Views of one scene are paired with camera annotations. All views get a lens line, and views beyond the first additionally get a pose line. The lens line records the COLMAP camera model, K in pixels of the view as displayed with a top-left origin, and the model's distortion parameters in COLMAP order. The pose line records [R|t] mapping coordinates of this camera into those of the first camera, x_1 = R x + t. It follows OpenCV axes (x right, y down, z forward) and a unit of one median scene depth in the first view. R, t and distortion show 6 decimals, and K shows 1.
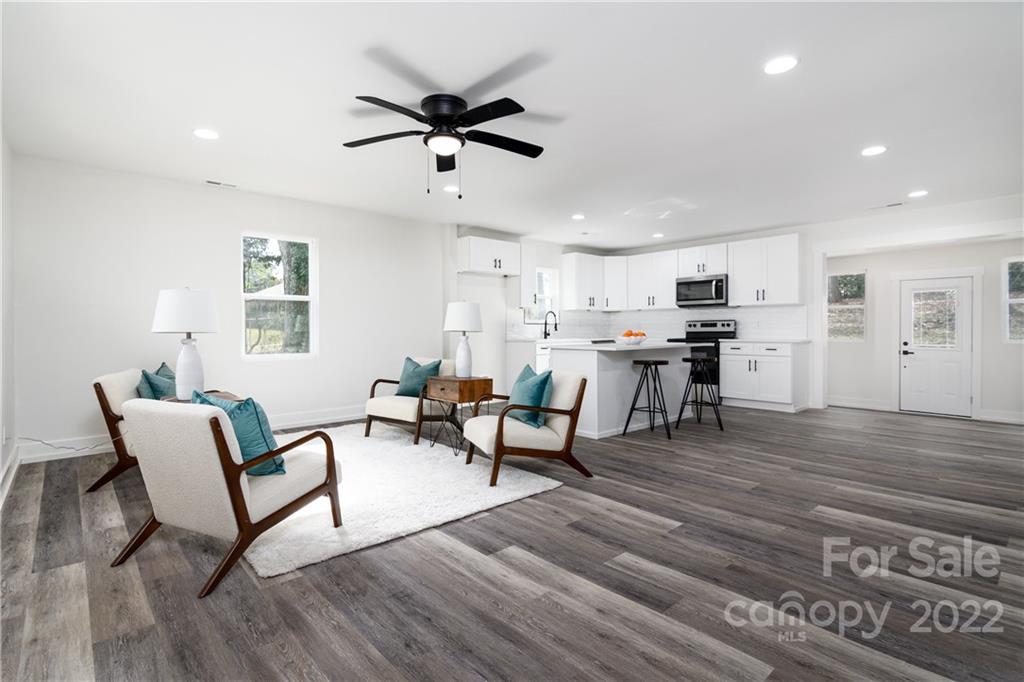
lens RADIAL K [[496.7, 0, 512.8], [0, 496.7, 335.1], [0, 0, 1]] dist [0.000057, 0.000685]
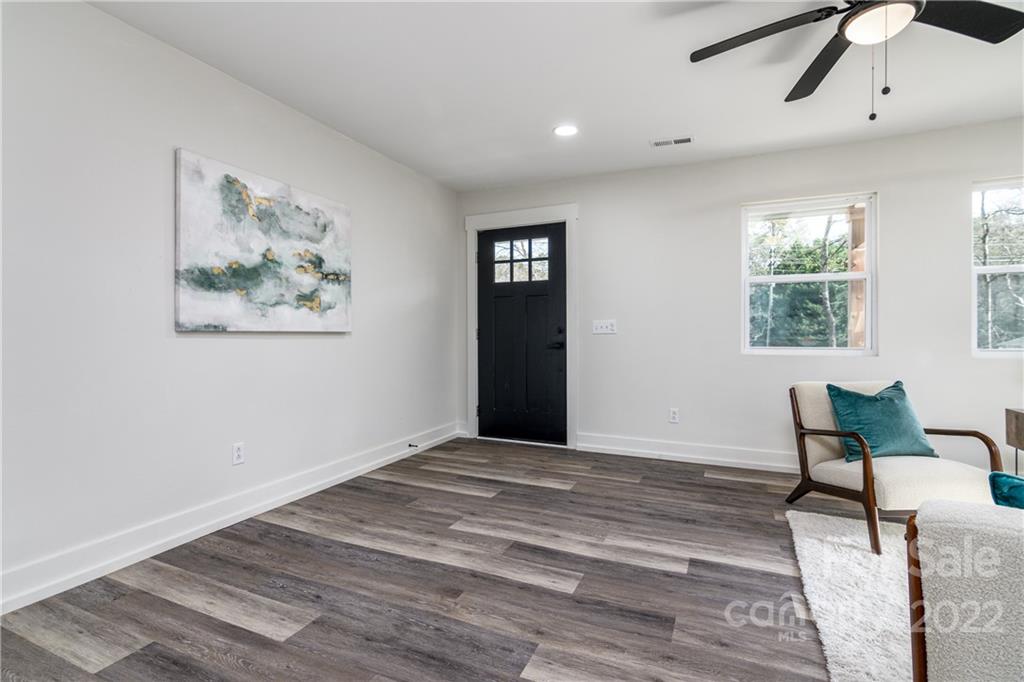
lens RADIAL K [[496.7, 0, 510.3], [0, 496.7, 336.4], [0, 0, 1]] dist [0.000057, 0.000685]
pose [[-0.916568, 0.007896, -0.399801, 0.738496], [0.000976, 0.999846, 0.017508, -0.017269], [0.399877, 0.015657, -0.916435, 1.935845]]
